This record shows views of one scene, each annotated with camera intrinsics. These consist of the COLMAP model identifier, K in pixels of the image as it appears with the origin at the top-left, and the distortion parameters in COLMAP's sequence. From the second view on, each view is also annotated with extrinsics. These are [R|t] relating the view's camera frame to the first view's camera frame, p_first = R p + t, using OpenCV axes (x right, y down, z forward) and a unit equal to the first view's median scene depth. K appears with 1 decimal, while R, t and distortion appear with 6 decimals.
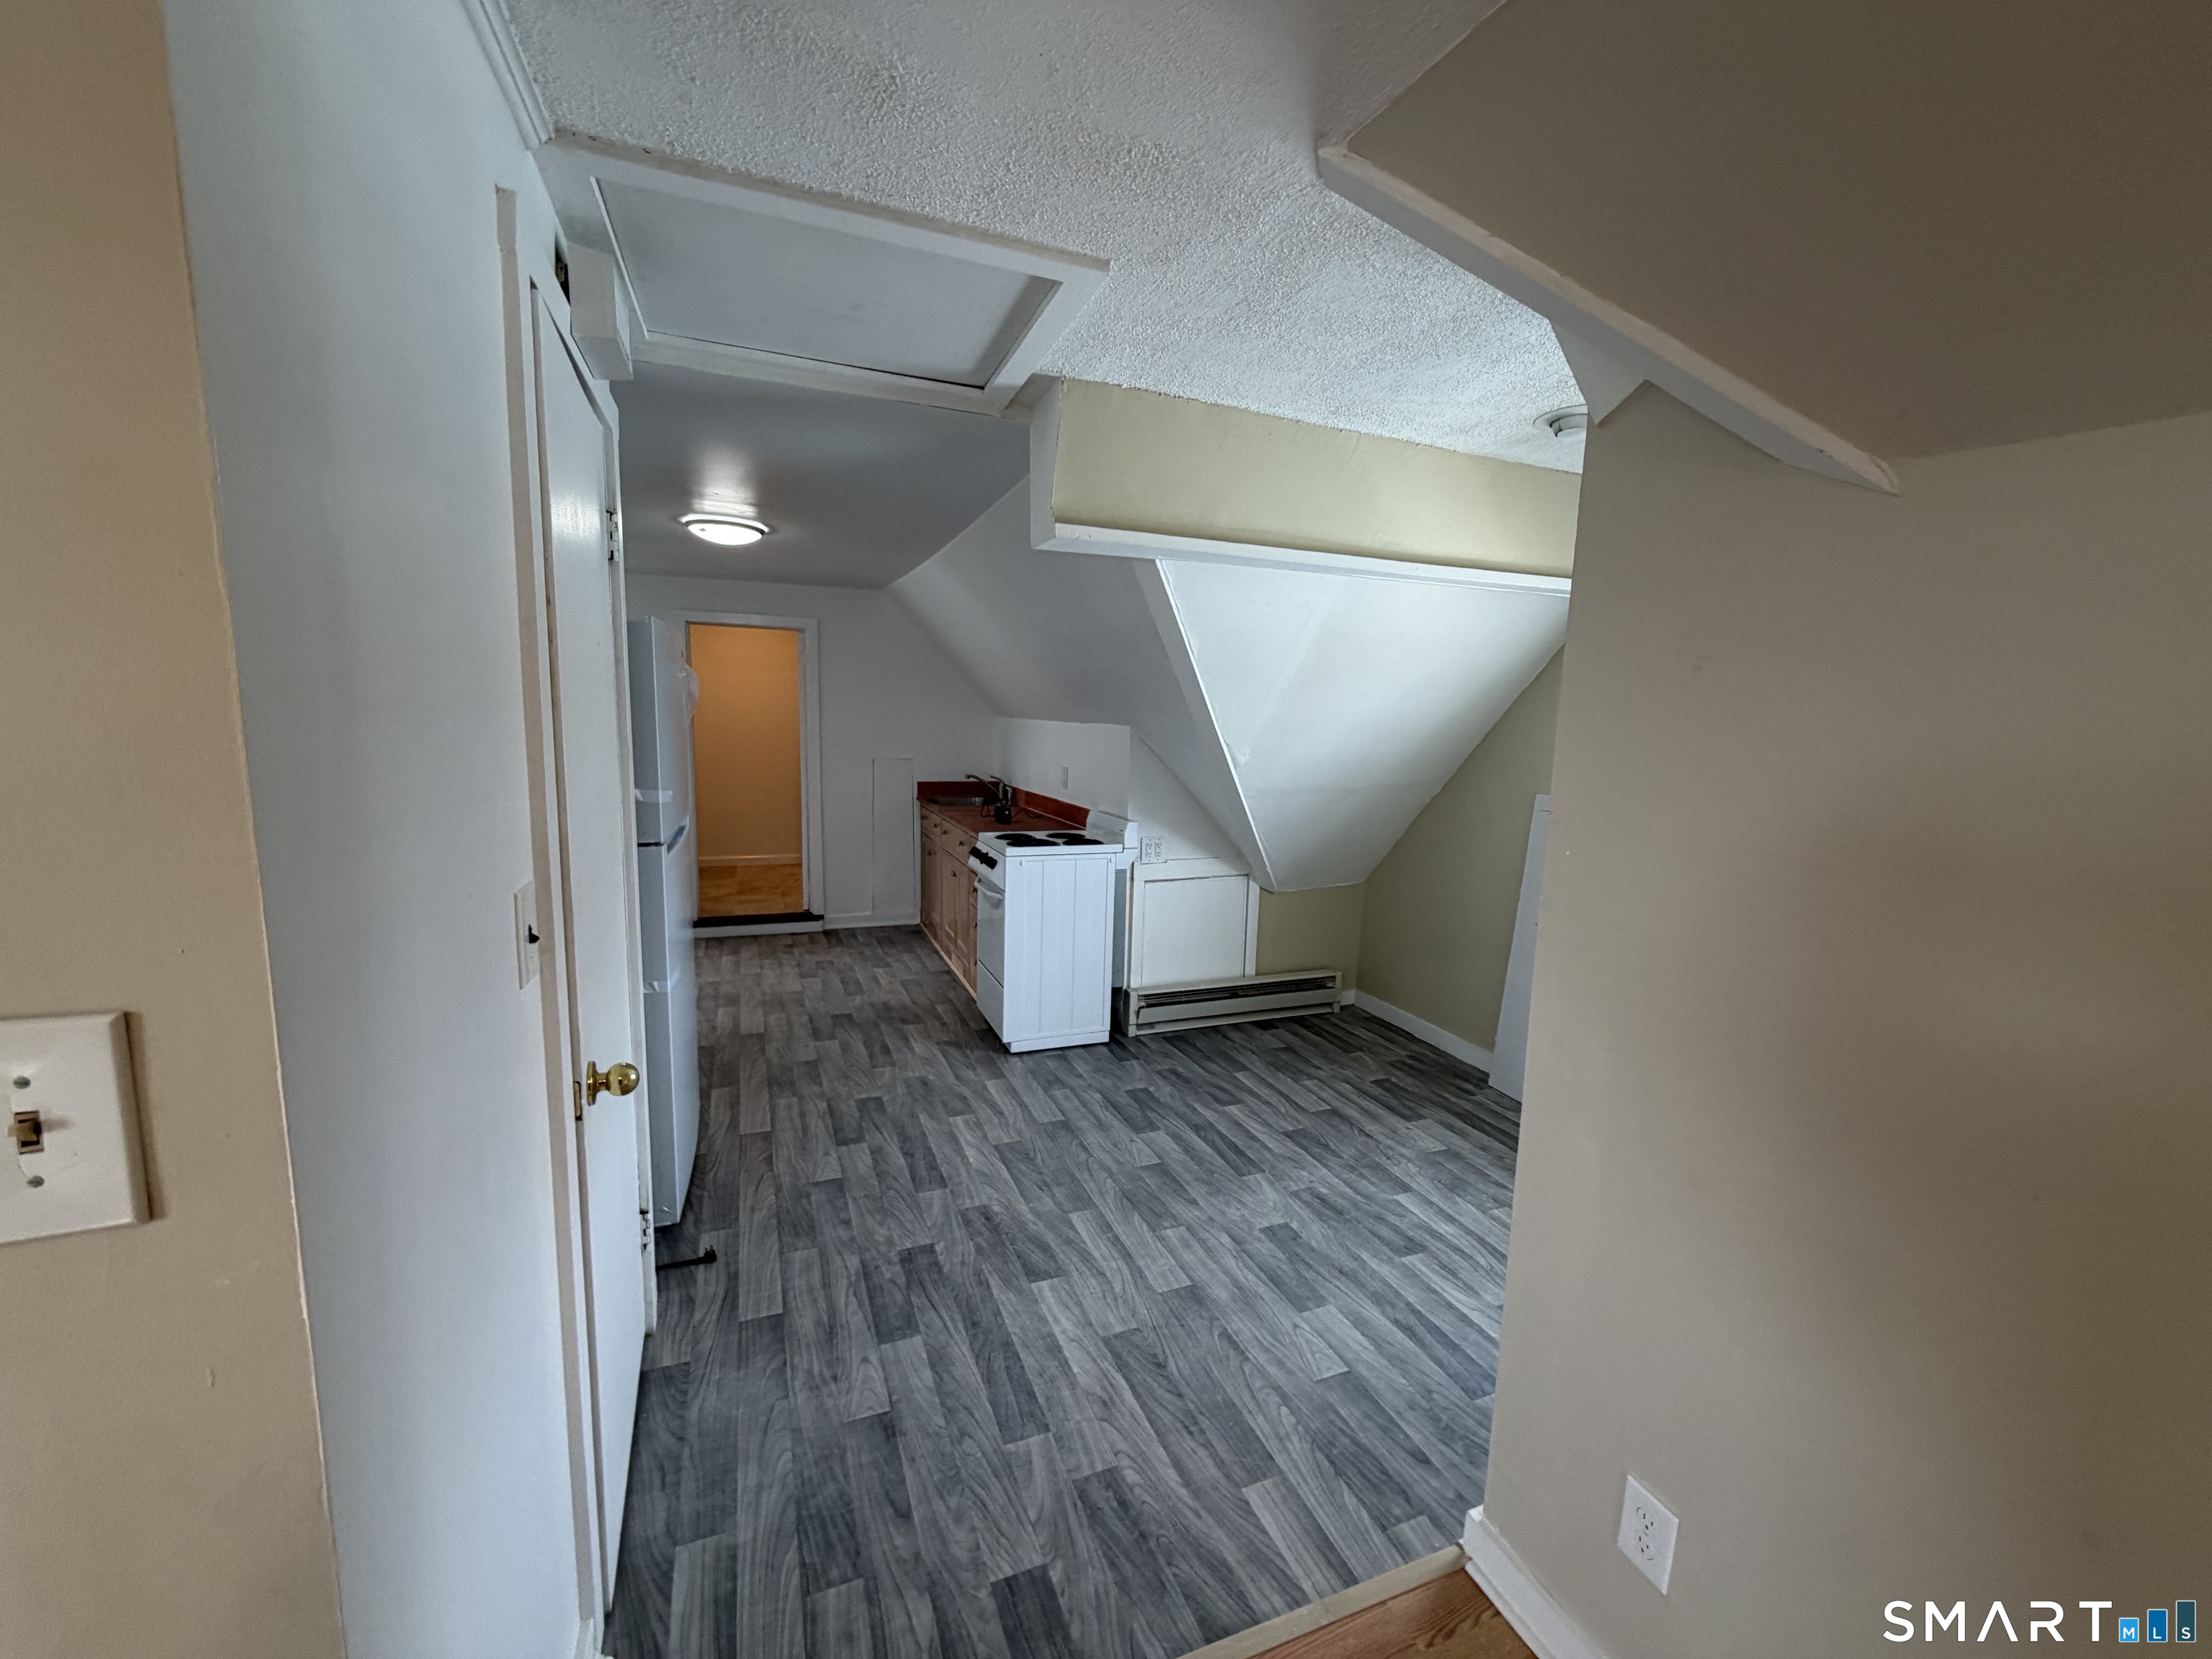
lens RADIAL K [[878.4, 0, 1115.7], [0, 878.4, 828.0], [0, 0, 1]] dist [0.000218, 0.000018]
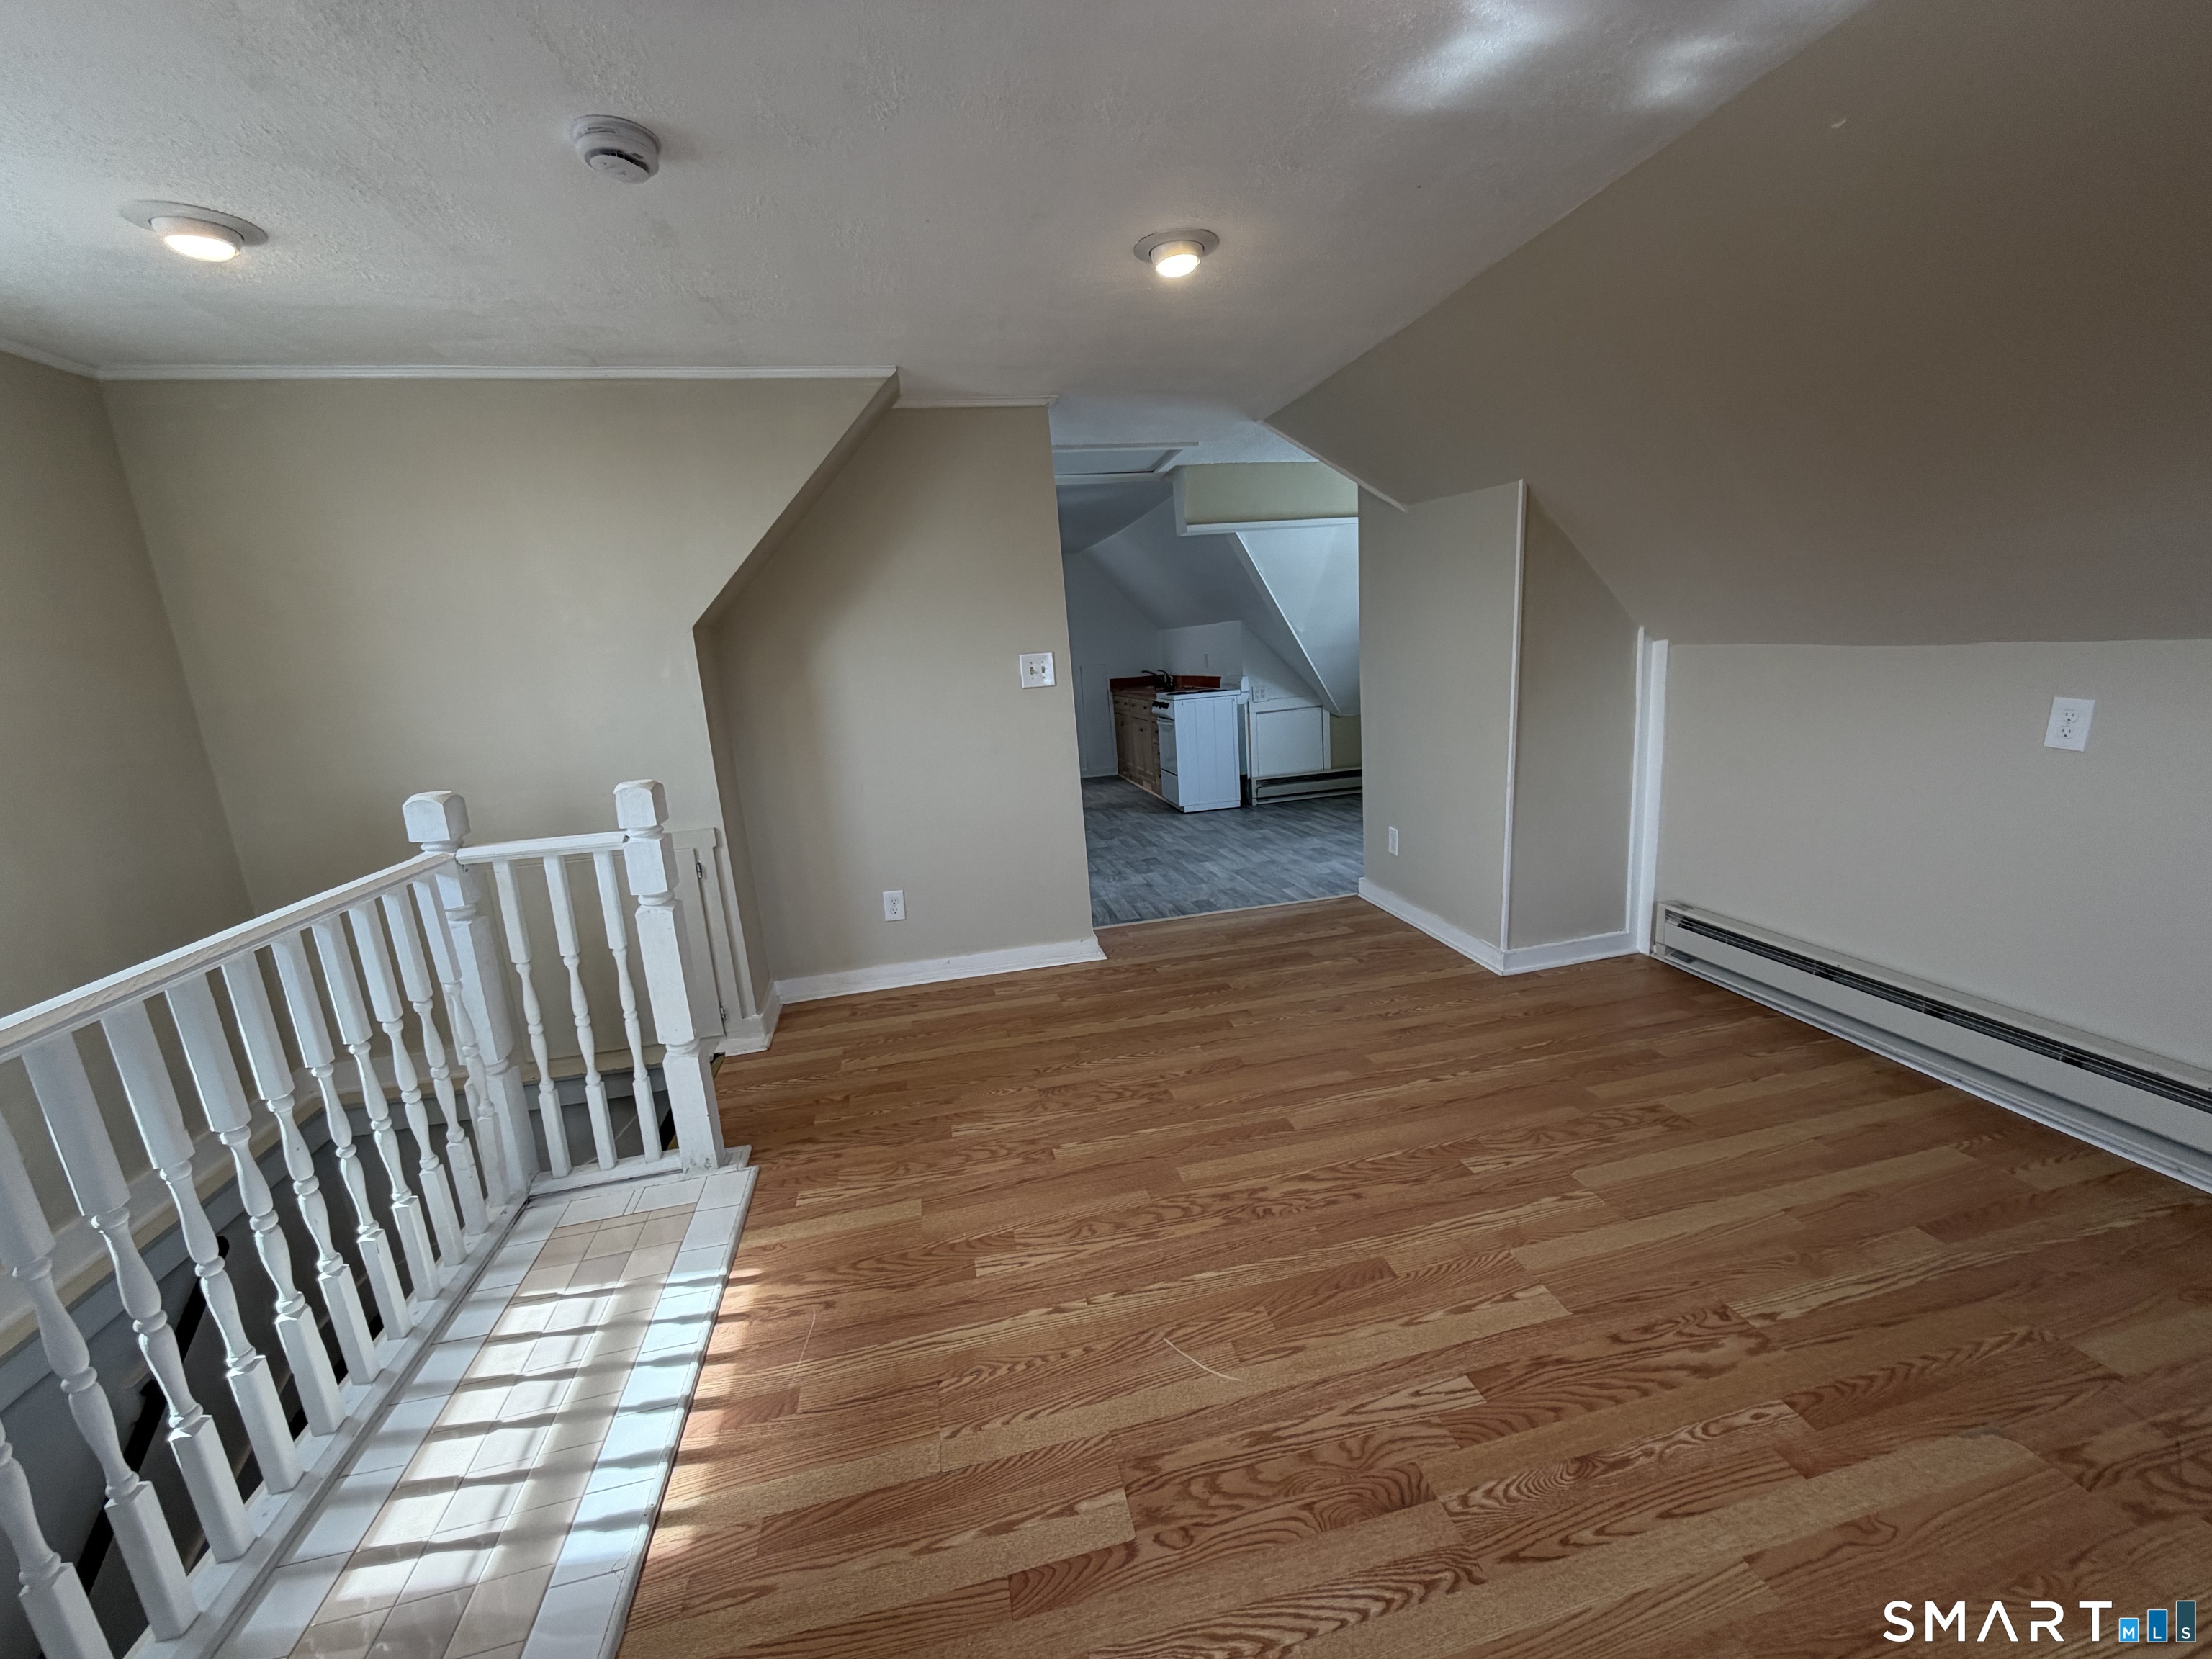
lens RADIAL K [[878.4, 0, 1115.7], [0, 878.4, 828.0], [0, 0, 1]] dist [0.000218, 0.000018]
pose [[0.980789, -0.065201, -0.183853, 0.070165], [0.079088, 0.994461, 0.069233, 0.154718], [0.178321, -0.082443, 0.980513, -0.783409]]
